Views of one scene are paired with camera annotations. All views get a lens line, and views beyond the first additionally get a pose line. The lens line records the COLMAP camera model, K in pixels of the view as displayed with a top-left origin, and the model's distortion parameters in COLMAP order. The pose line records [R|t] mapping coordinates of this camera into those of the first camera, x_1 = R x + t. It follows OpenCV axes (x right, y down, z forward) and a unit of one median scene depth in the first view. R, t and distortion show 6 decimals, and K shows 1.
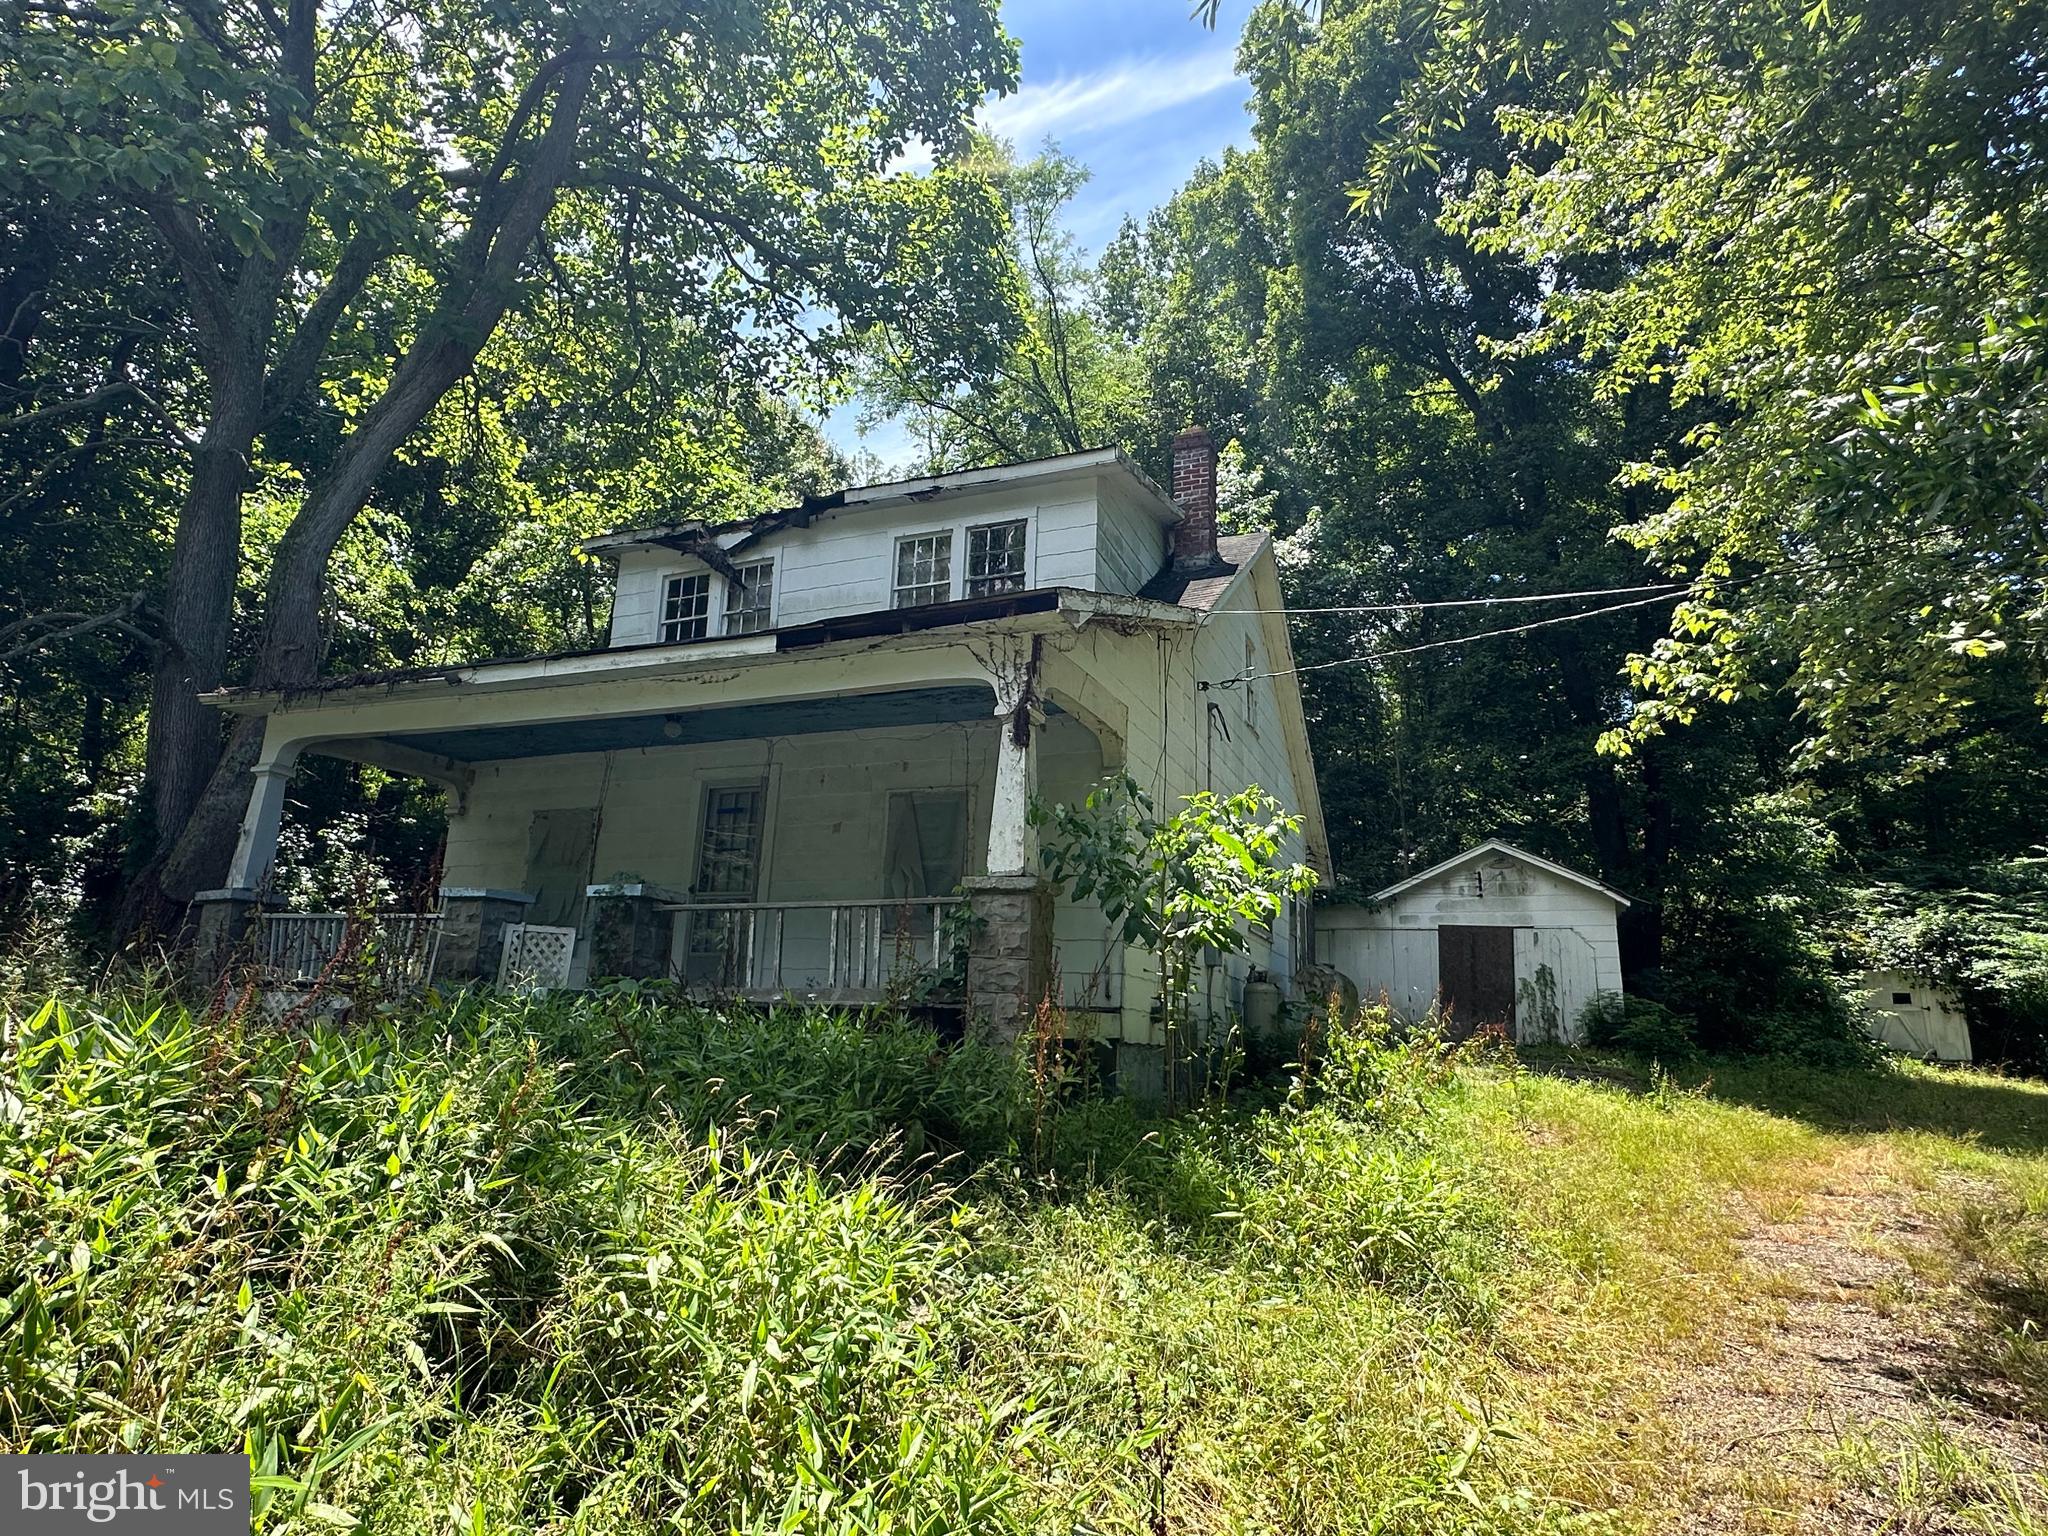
lens RADIAL K [[1132.1, 0, 1020.1], [0, 1132.1, 771.4], [0, 0, 1]] dist [0.001742, 0.000115]
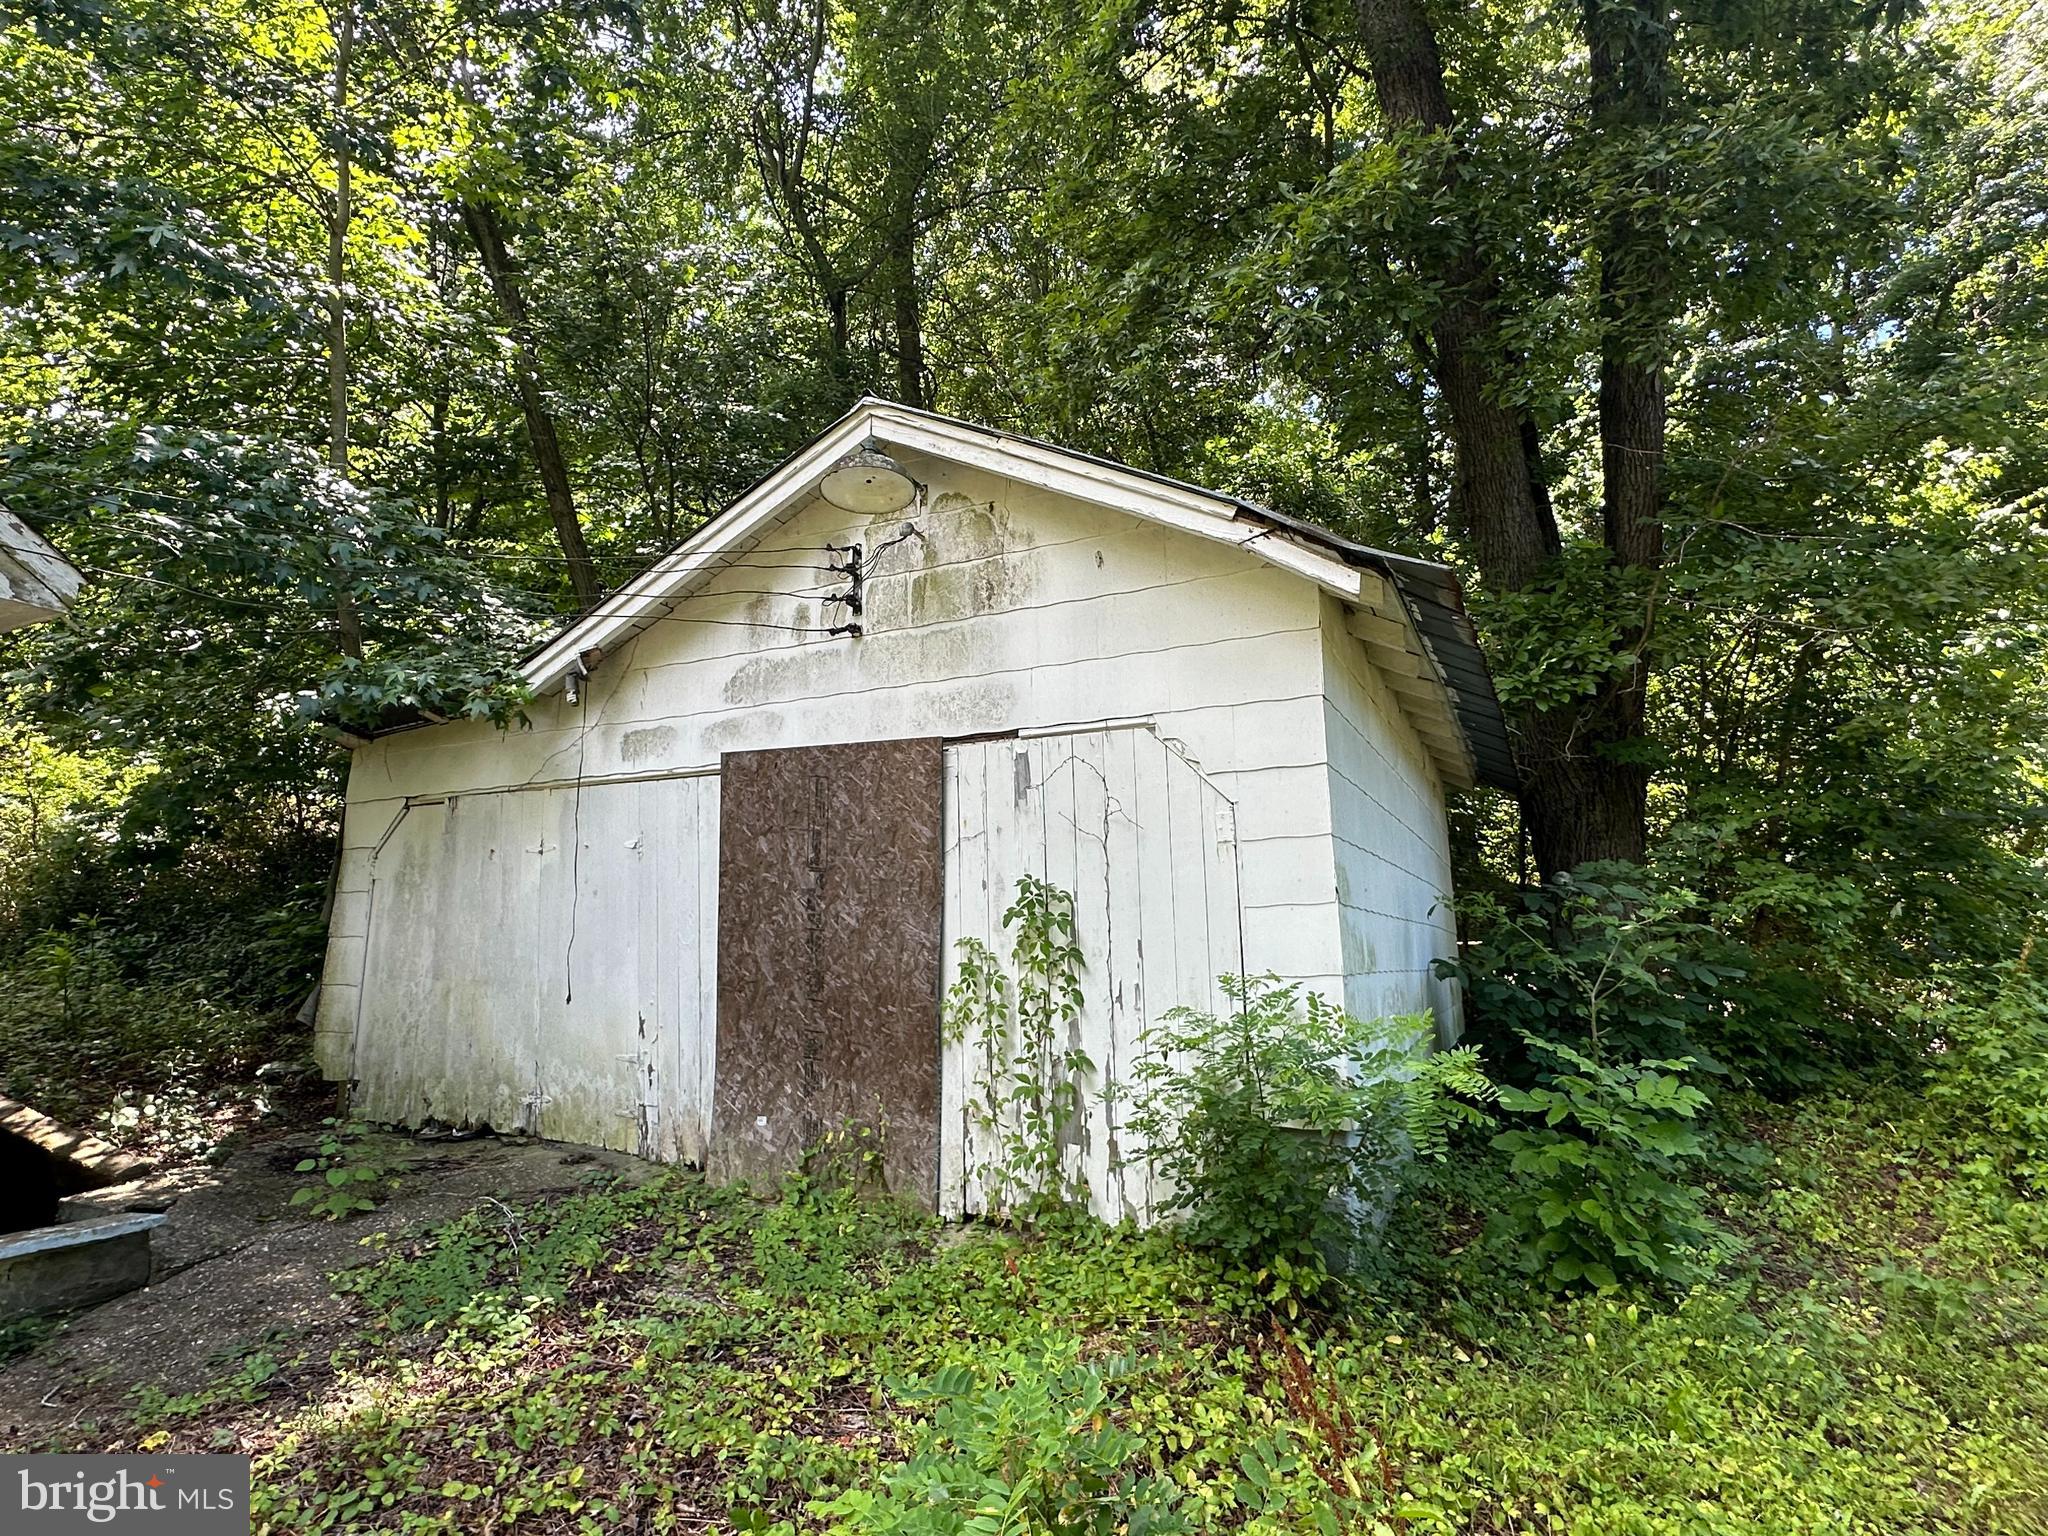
lens RADIAL K [[1132.1, 0, 1026.2], [0, 1132.1, 764.4], [0, 0, 1]] dist [0.001742, 0.000115]
pose [[0.997172, -0.061753, -0.042835, 0.465228], [0.064831, 0.995101, 0.074642, 0.126560], [0.038016, -0.077208, 0.996290, 0.753011]]
